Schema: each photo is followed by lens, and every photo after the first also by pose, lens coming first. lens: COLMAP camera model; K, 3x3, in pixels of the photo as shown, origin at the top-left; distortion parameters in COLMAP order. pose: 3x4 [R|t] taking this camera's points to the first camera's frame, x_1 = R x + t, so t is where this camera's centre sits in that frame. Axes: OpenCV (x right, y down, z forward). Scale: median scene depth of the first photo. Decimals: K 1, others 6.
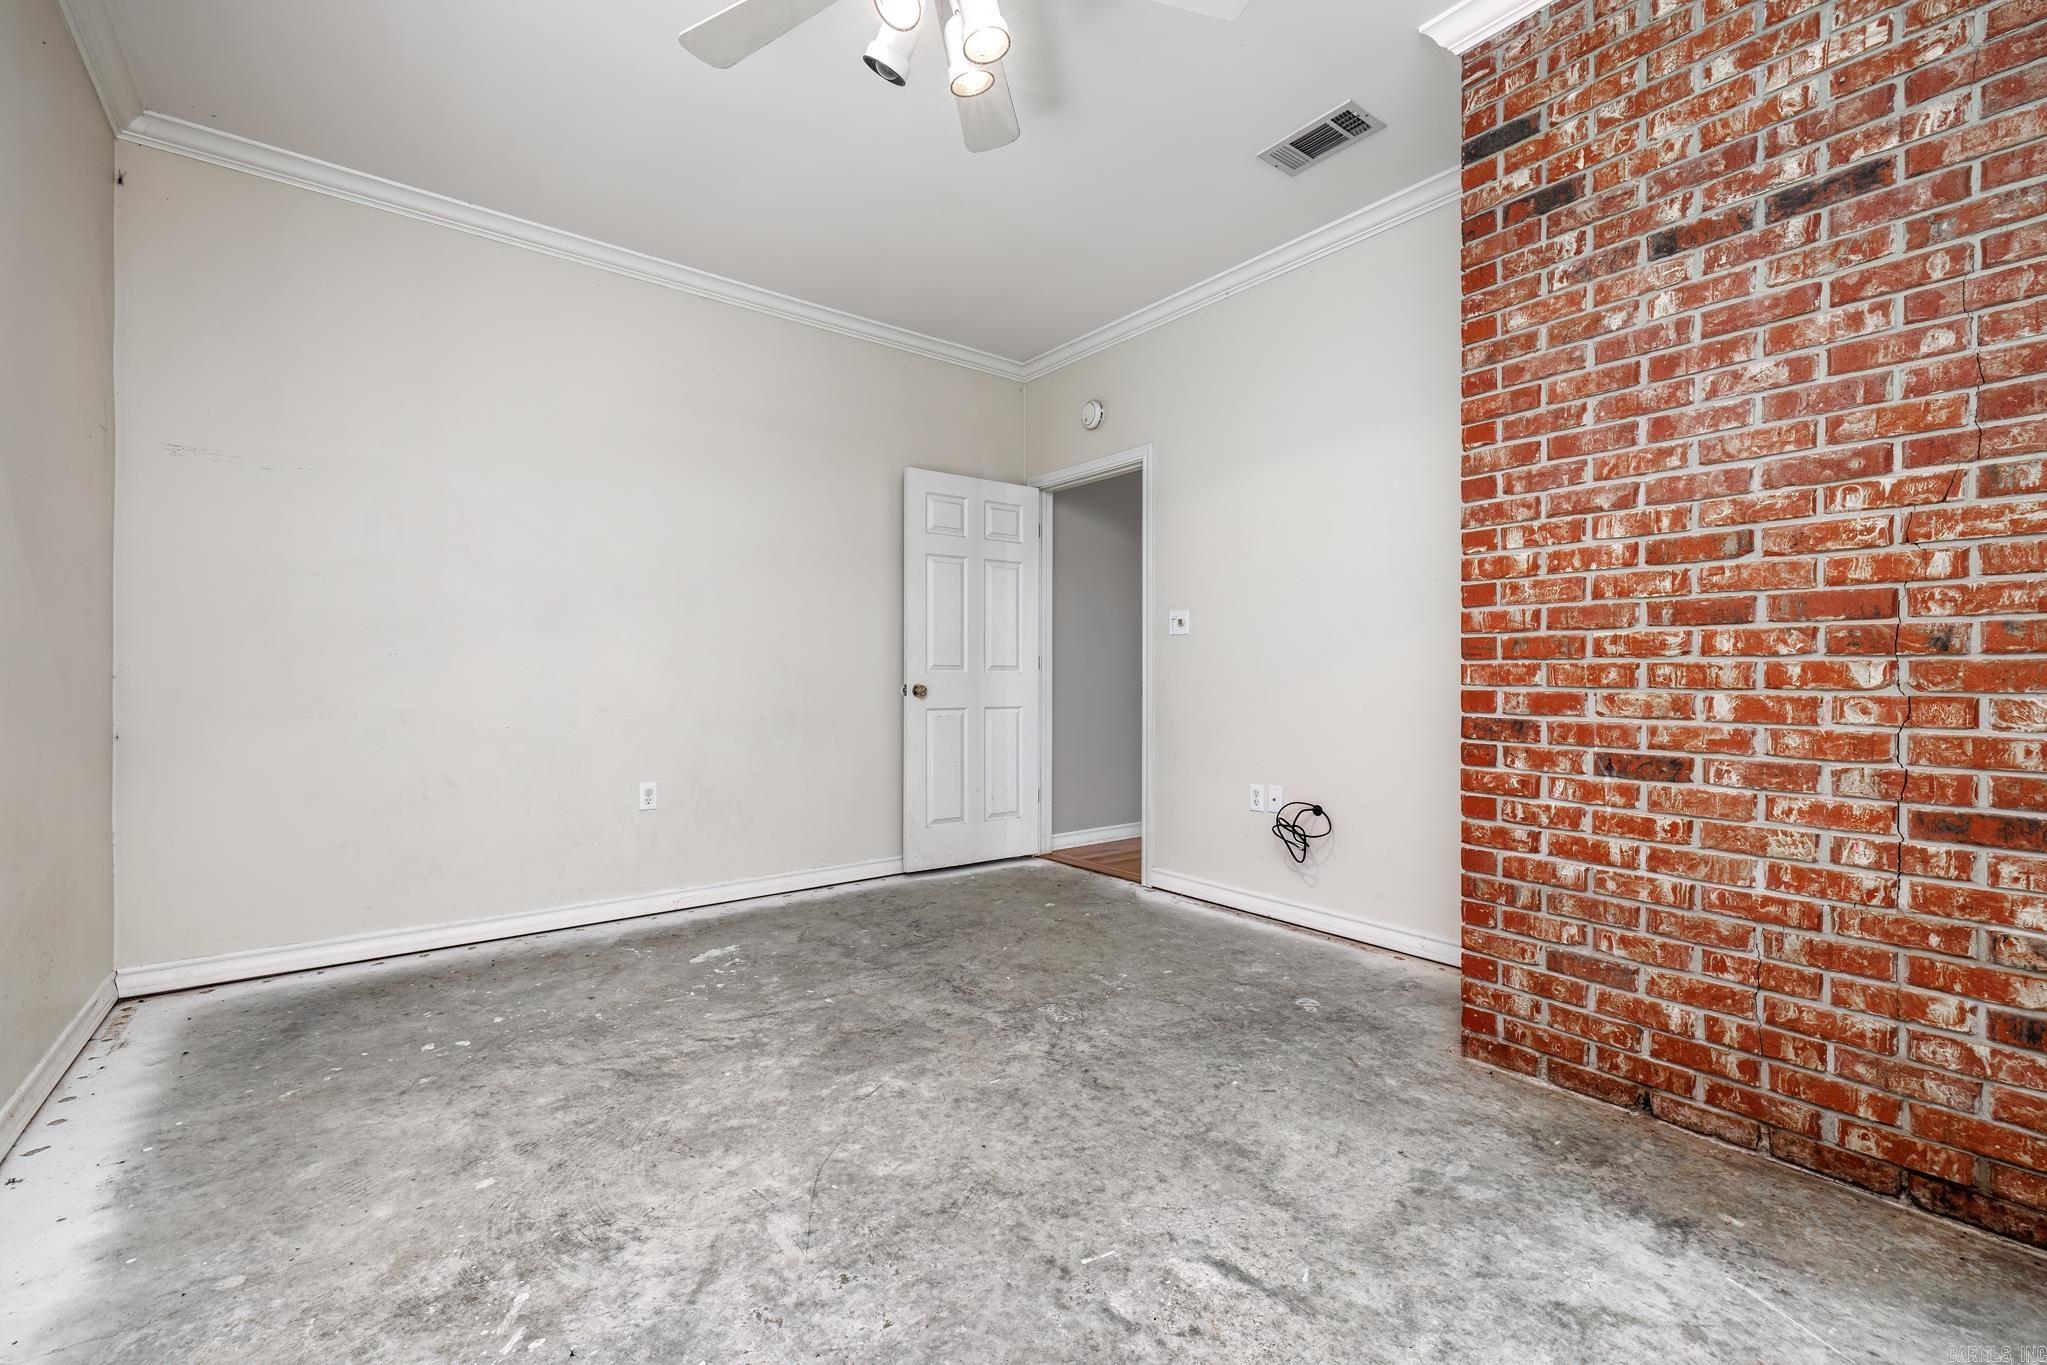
lens RADIAL K [[863.9, 0, 1022.1], [0, 863.9, 680.3], [0, 0, 1]] dist [0.000796, 0.000481]
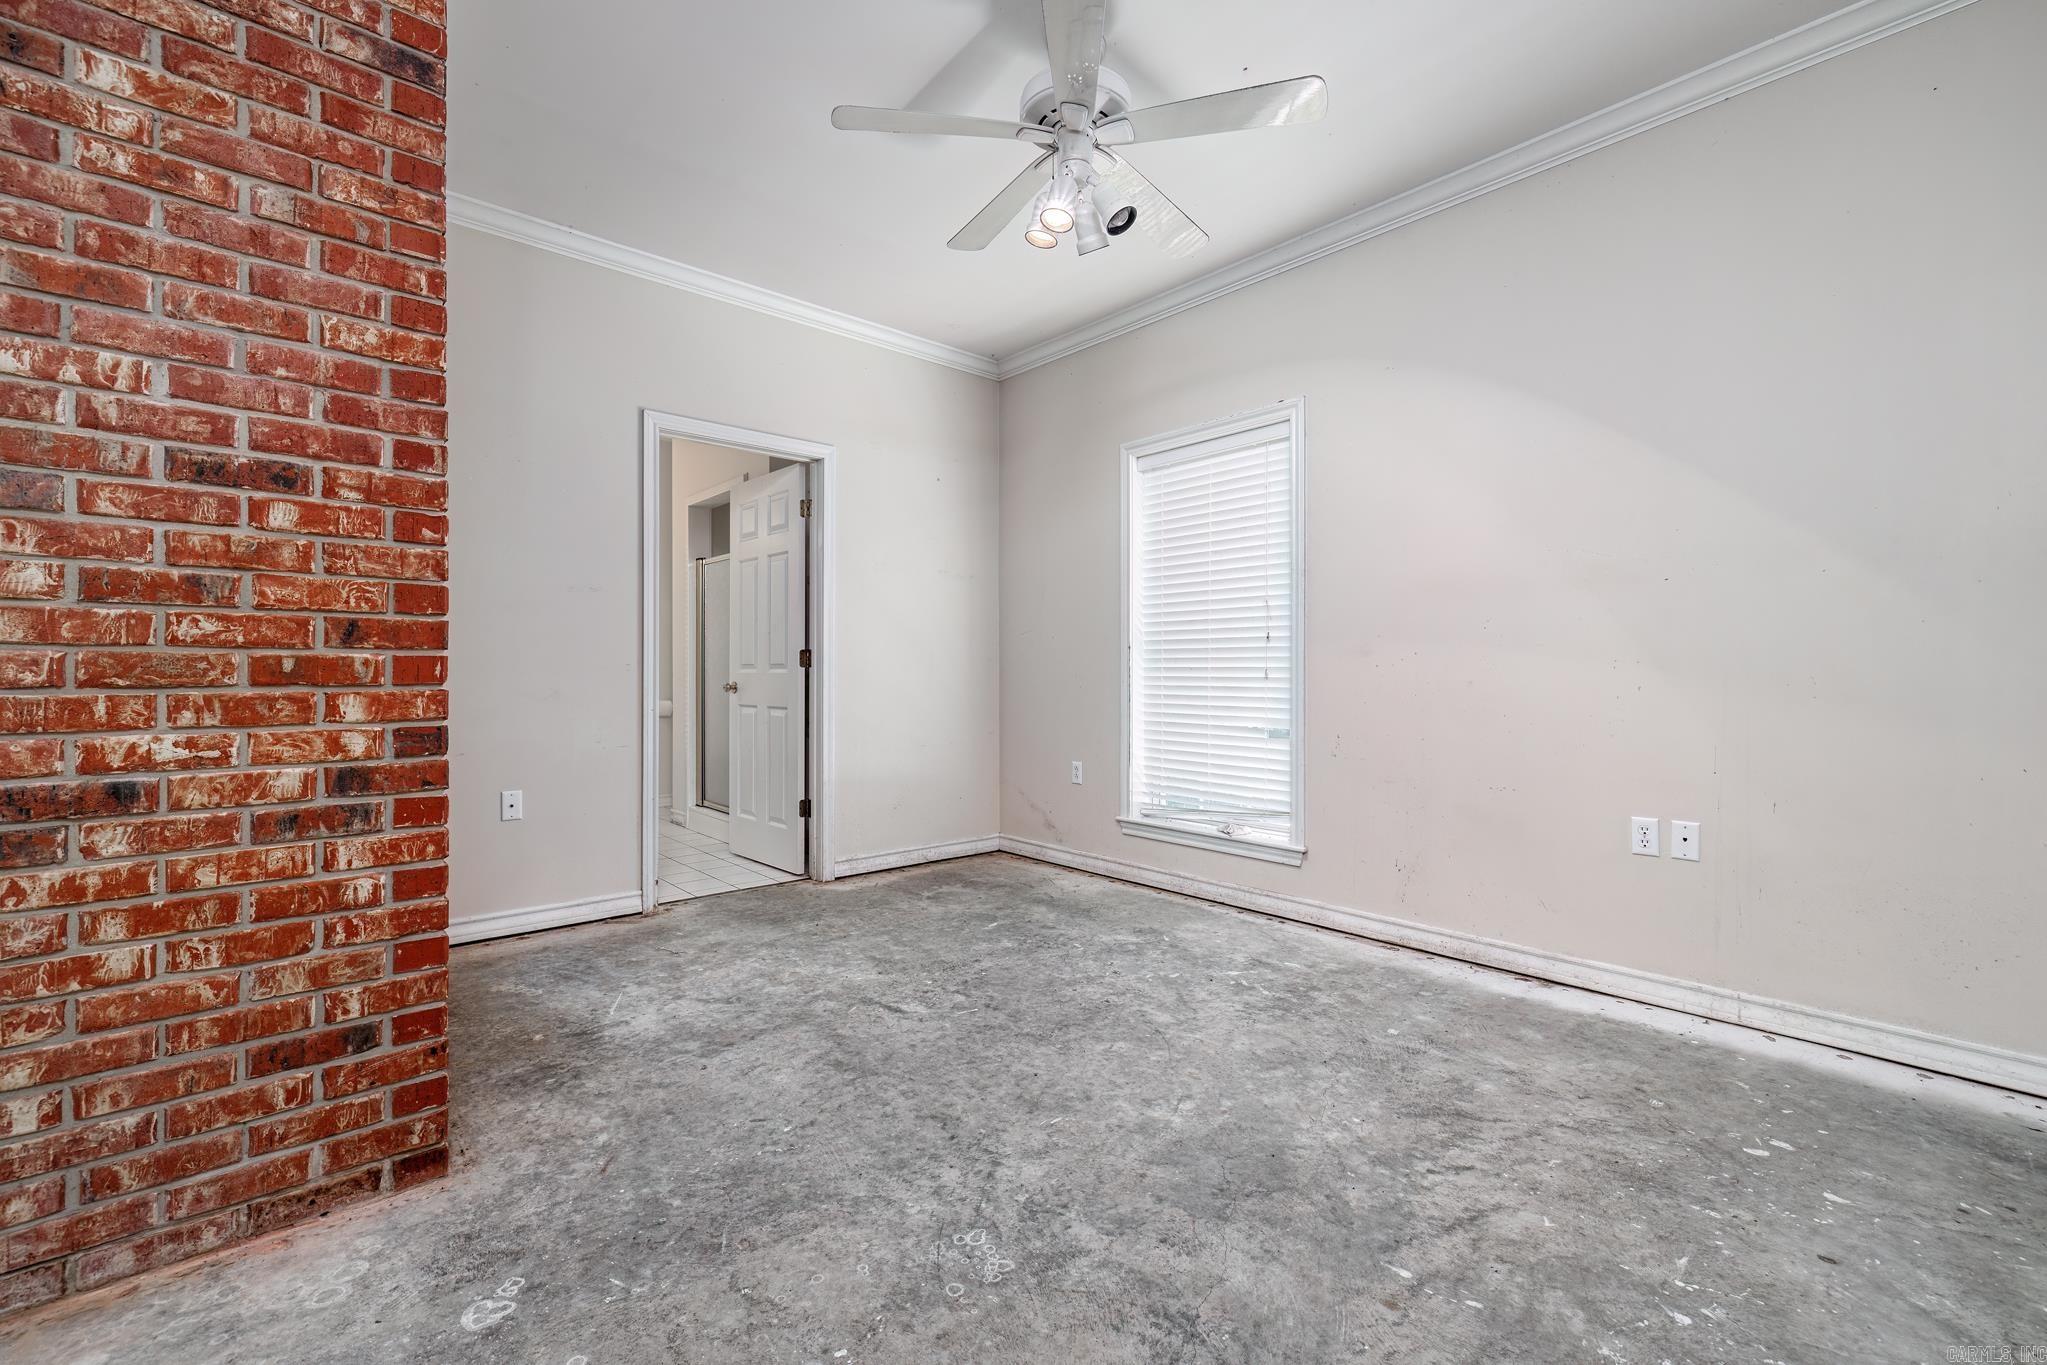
lens RADIAL K [[863.9, 0, 1019.9], [0, 863.9, 677.5], [0, 0, 1]] dist [0.000796, 0.000481]
pose [[-0.998348, -0.003157, -0.057368, 0.061508], [-0.003445, 0.999982, 0.004921, -0.004513], [0.057352, 0.005110, -0.998341, 1.961344]]
